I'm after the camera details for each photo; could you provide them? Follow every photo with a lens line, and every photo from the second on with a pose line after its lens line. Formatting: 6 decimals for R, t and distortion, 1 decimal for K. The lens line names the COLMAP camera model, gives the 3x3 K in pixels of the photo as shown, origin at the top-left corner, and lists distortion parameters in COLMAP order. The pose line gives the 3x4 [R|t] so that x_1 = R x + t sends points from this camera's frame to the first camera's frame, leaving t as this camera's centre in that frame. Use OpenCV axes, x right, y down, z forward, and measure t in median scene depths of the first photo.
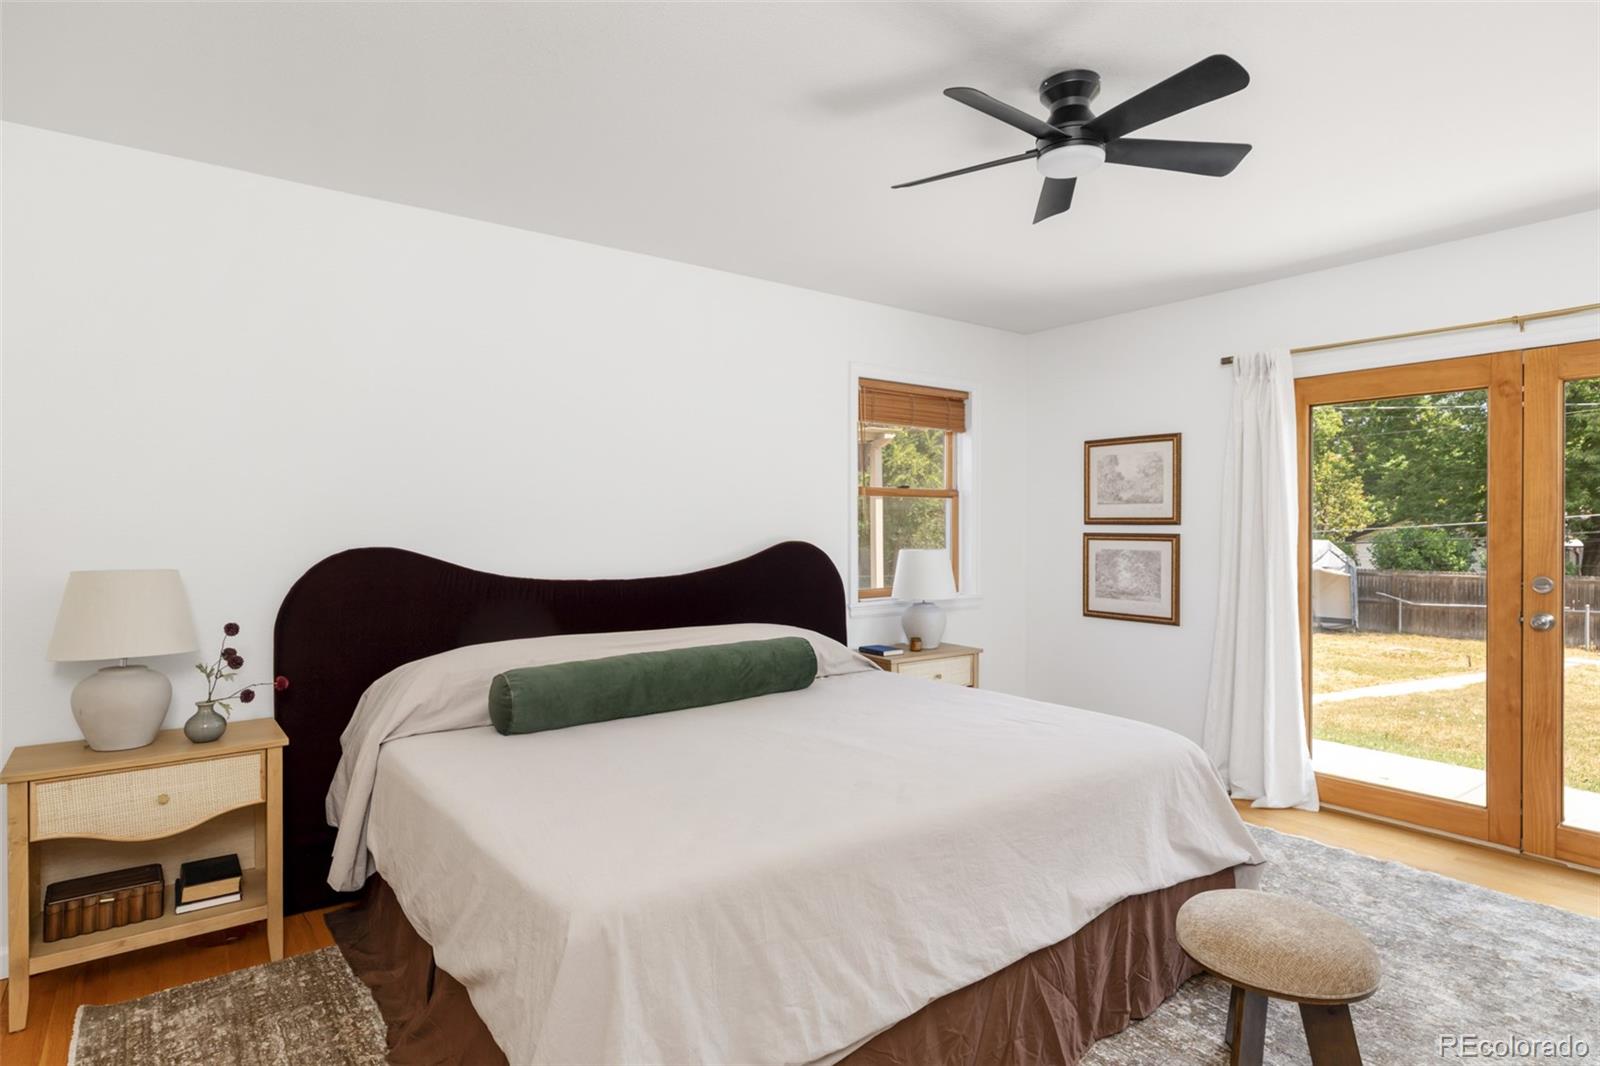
lens RADIAL K [[892.1, 0, 797.5], [0, 892.1, 533.7], [0, 0, 1]] dist [0.001785, 0.000162]
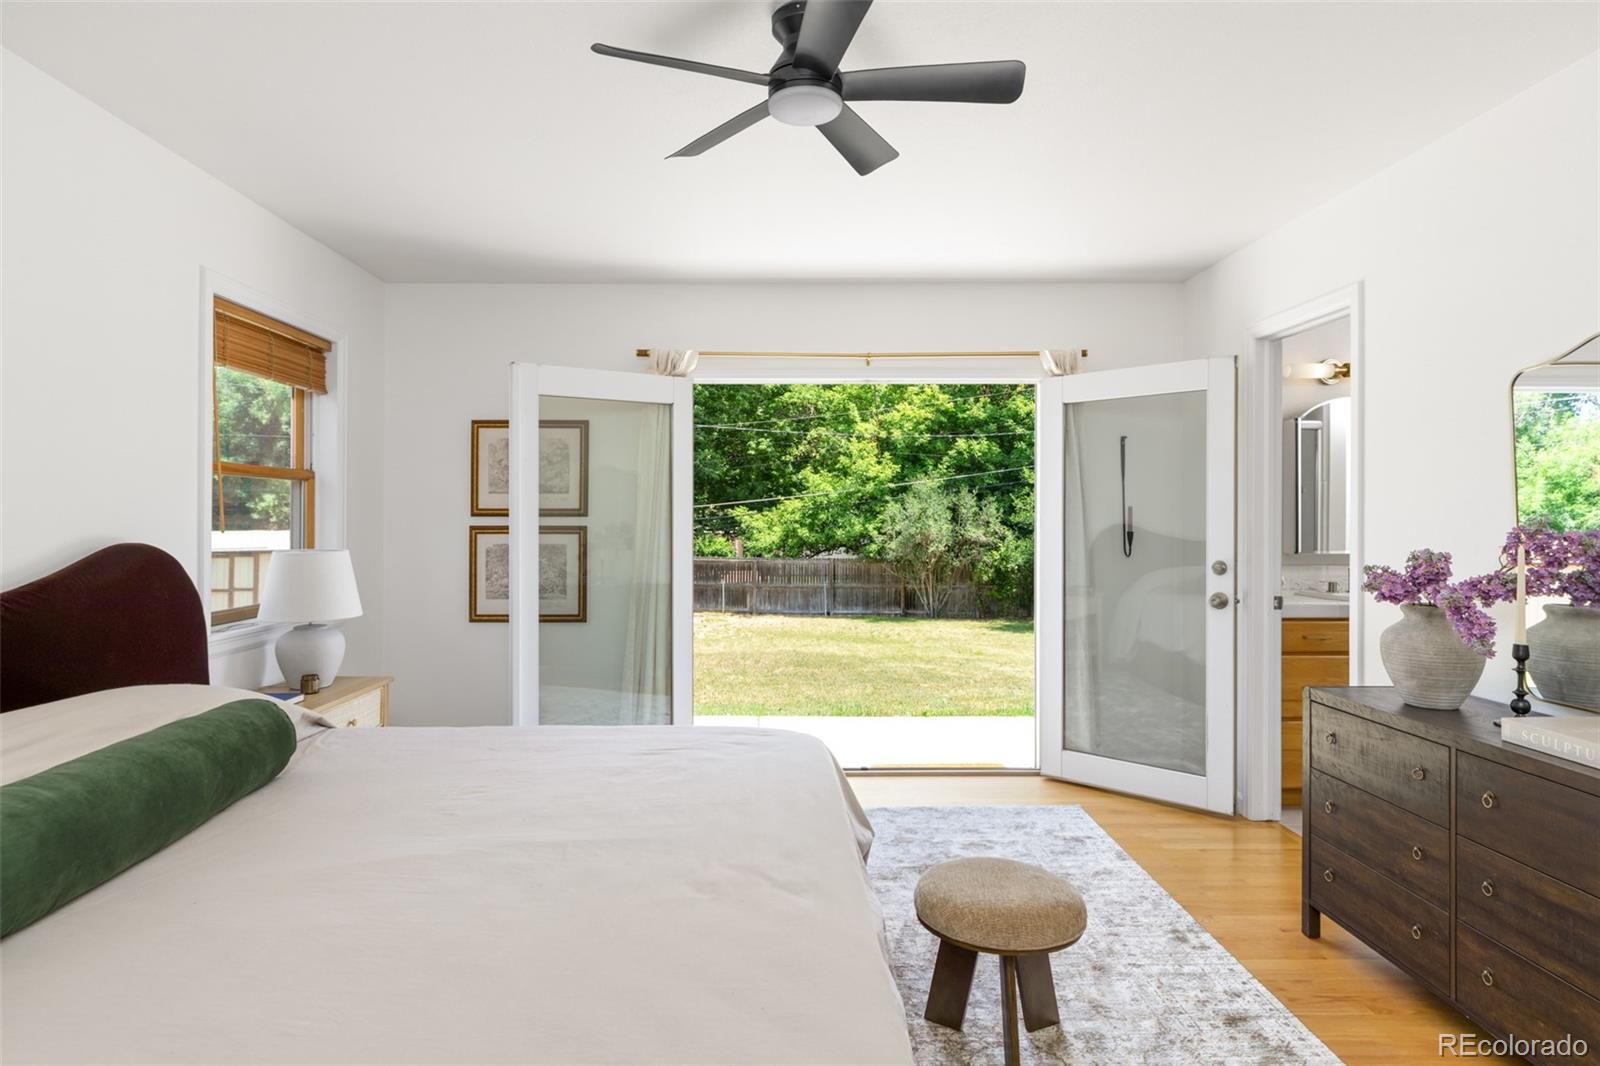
lens RADIAL K [[892.1, 0, 797.7], [0, 892.1, 517.0], [0, 0, 1]] dist [0.001785, 0.000162]
pose [[0.569235, -0.000870, 0.822174, -0.225304], [0.008713, 0.999950, -0.004975, -0.002508], [-0.822129, 0.009996, 0.569214, 0.263105]]
